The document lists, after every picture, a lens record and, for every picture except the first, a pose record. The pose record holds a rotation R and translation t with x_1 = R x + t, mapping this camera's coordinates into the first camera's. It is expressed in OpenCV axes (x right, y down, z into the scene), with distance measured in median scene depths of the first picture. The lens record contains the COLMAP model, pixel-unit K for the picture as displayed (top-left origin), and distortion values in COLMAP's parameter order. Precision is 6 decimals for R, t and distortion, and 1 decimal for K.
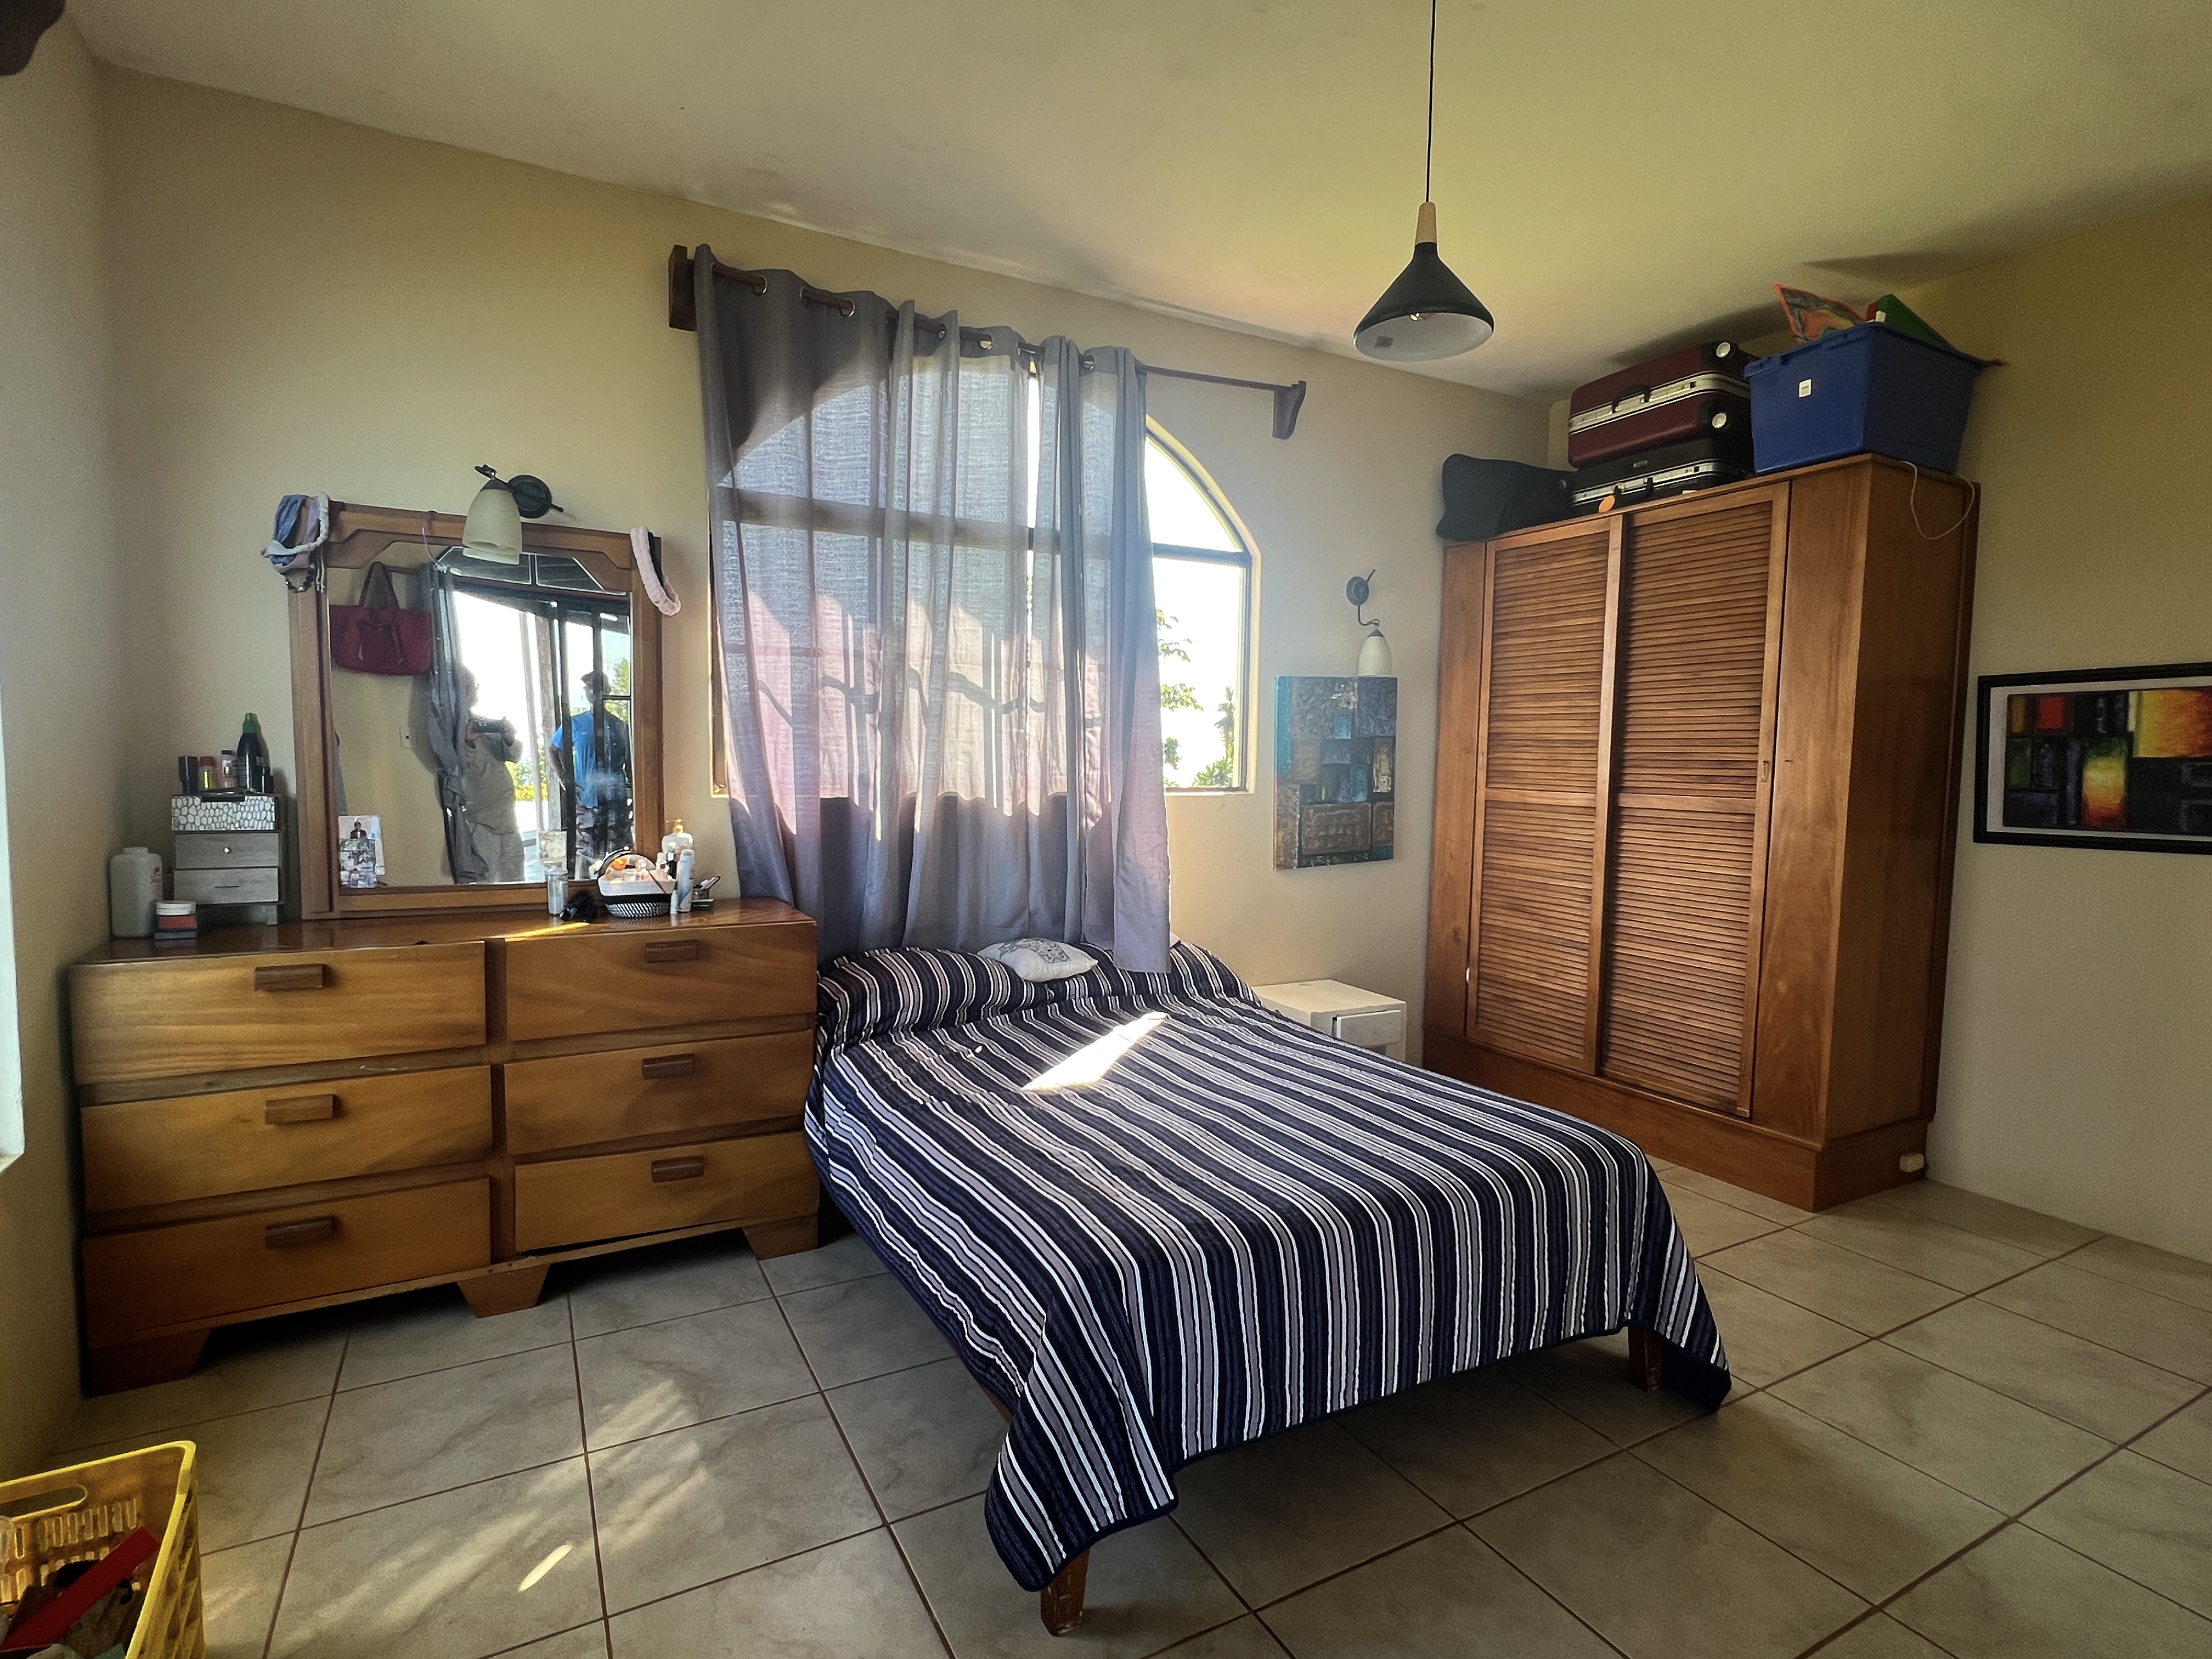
lens RADIAL K [[1105.0, 0, 1106.0], [0, 1105.0, 829.5], [0, 0, 1]] dist [-0.001687, -0.000365]
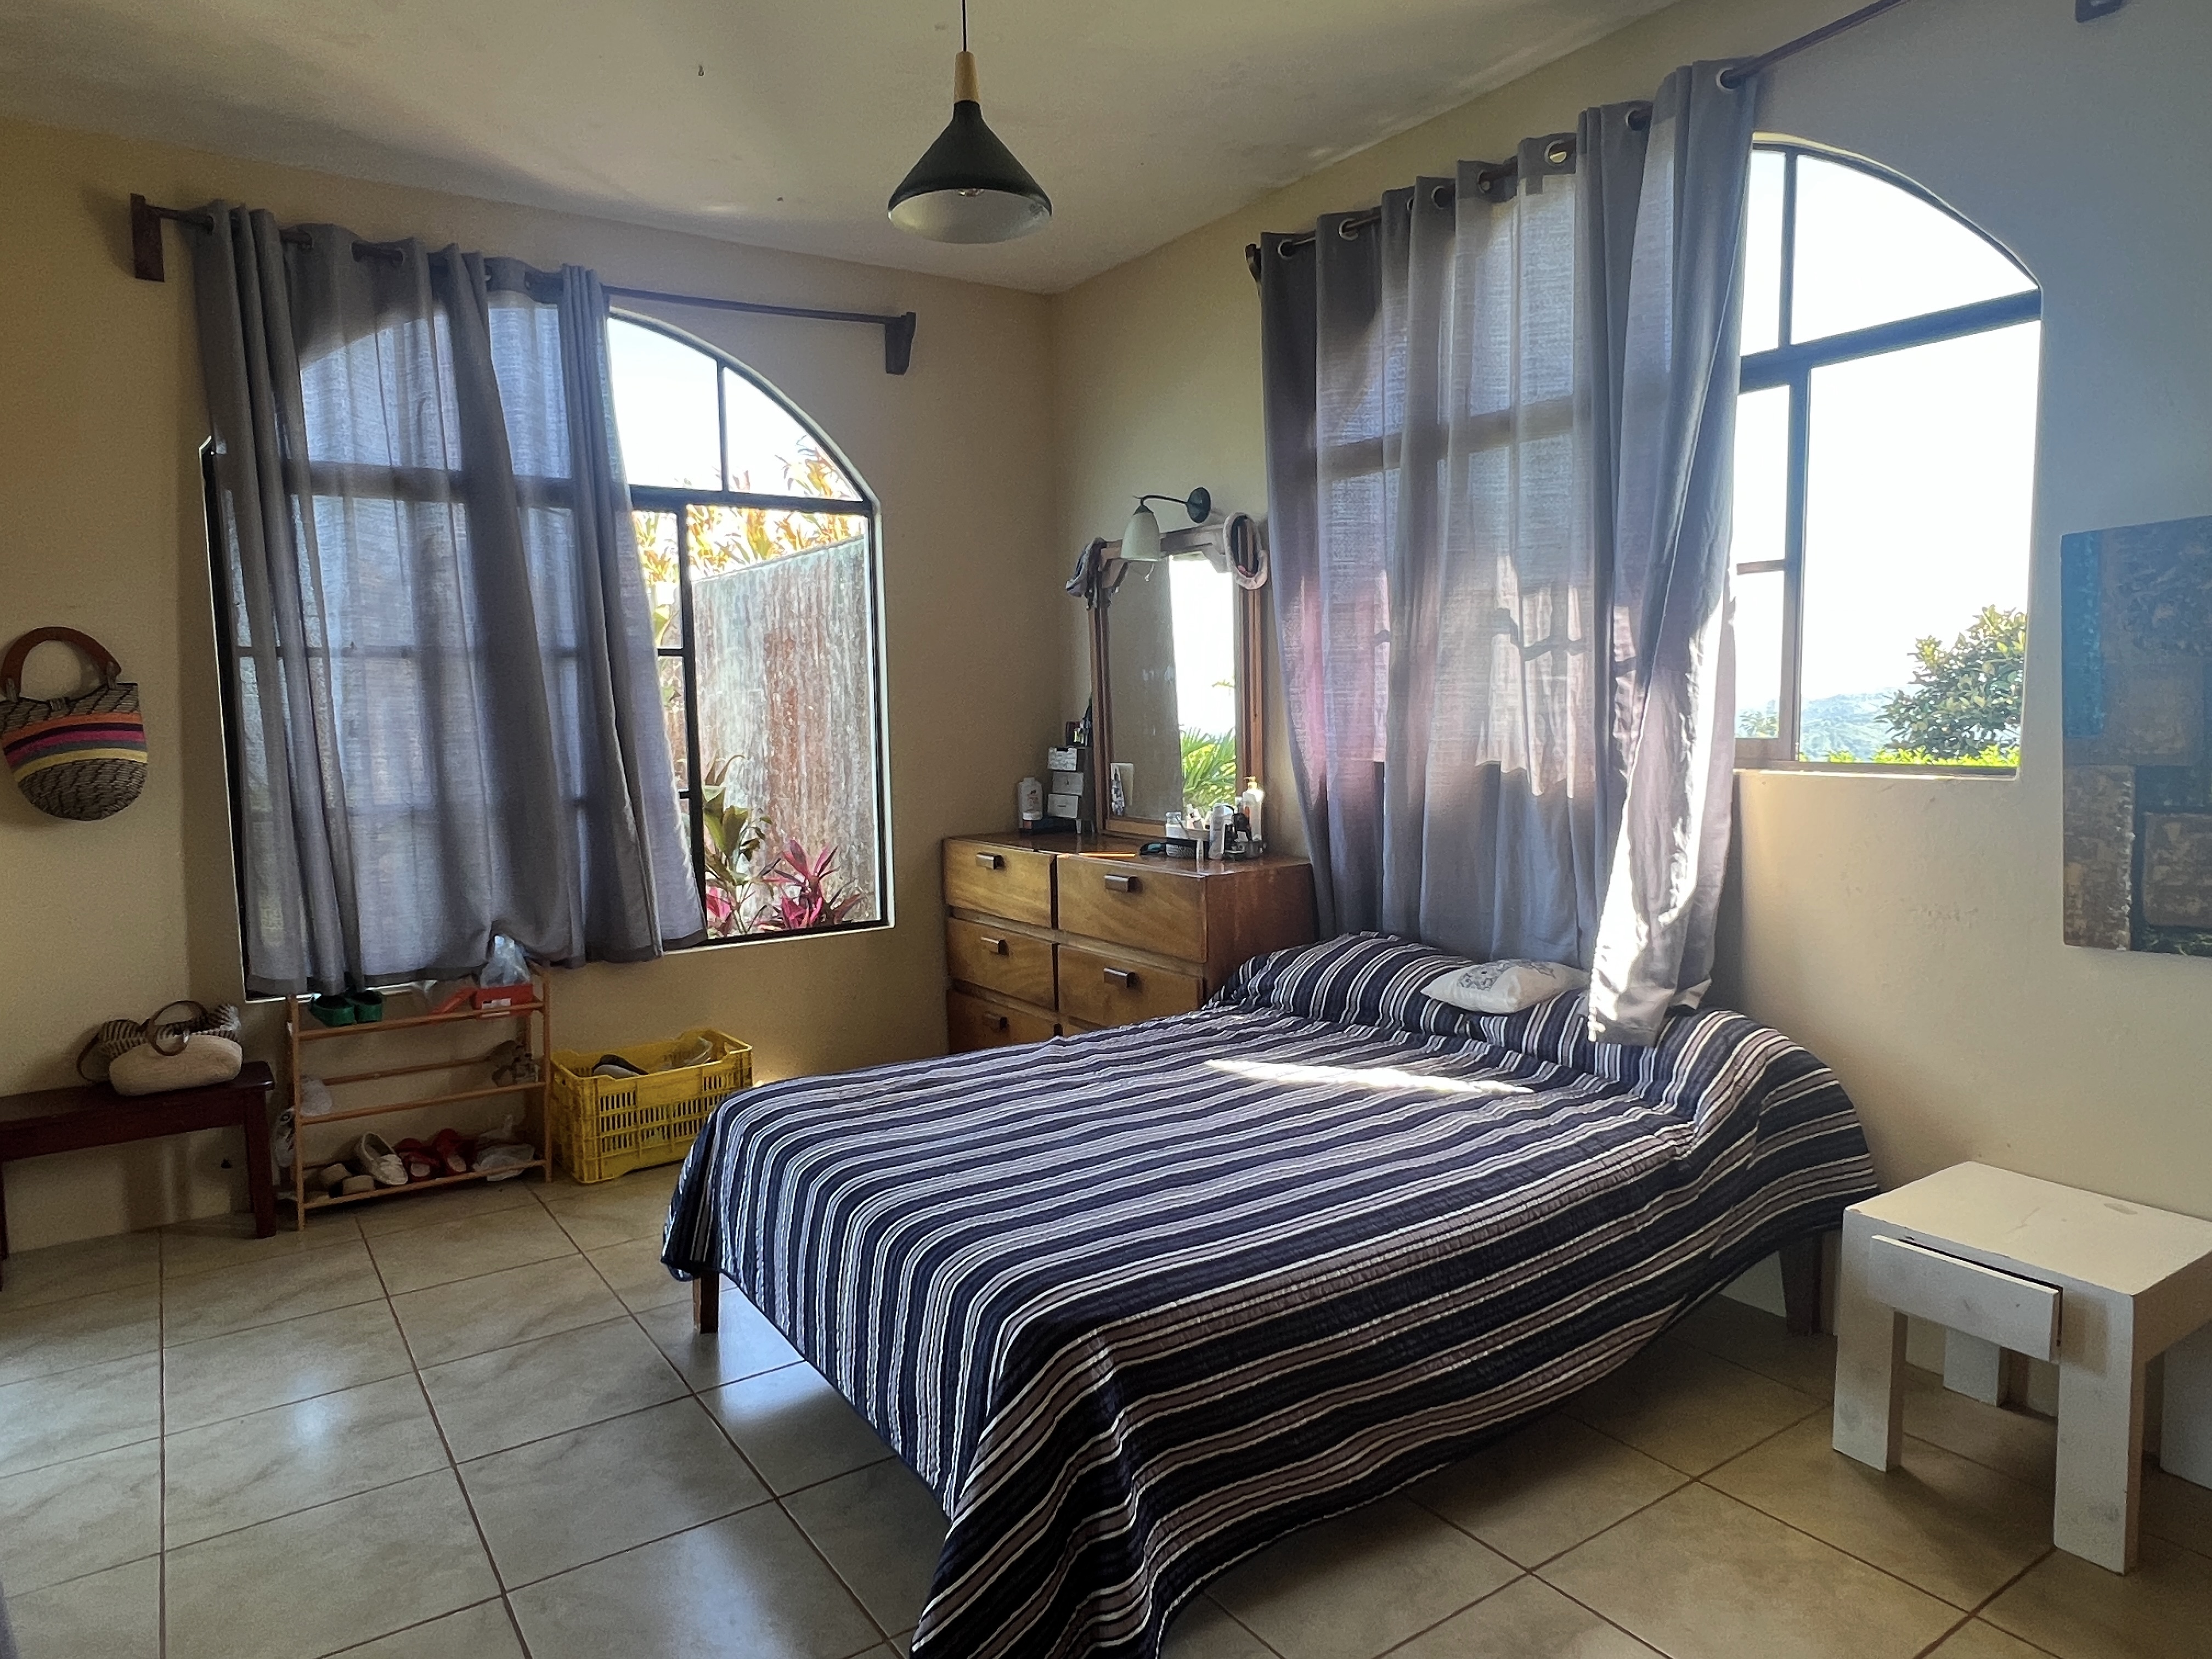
lens RADIAL K [[1403.2, 0, 1106.0], [0, 1403.2, 829.5], [0, 0, 1]] dist [-0.001692, -0.001096]
pose [[0.095558, 0.078723, -0.992306, 0.923584], [-0.044467, 0.996210, 0.074751, -0.051021], [0.994430, 0.036982, 0.098696, 0.685891]]
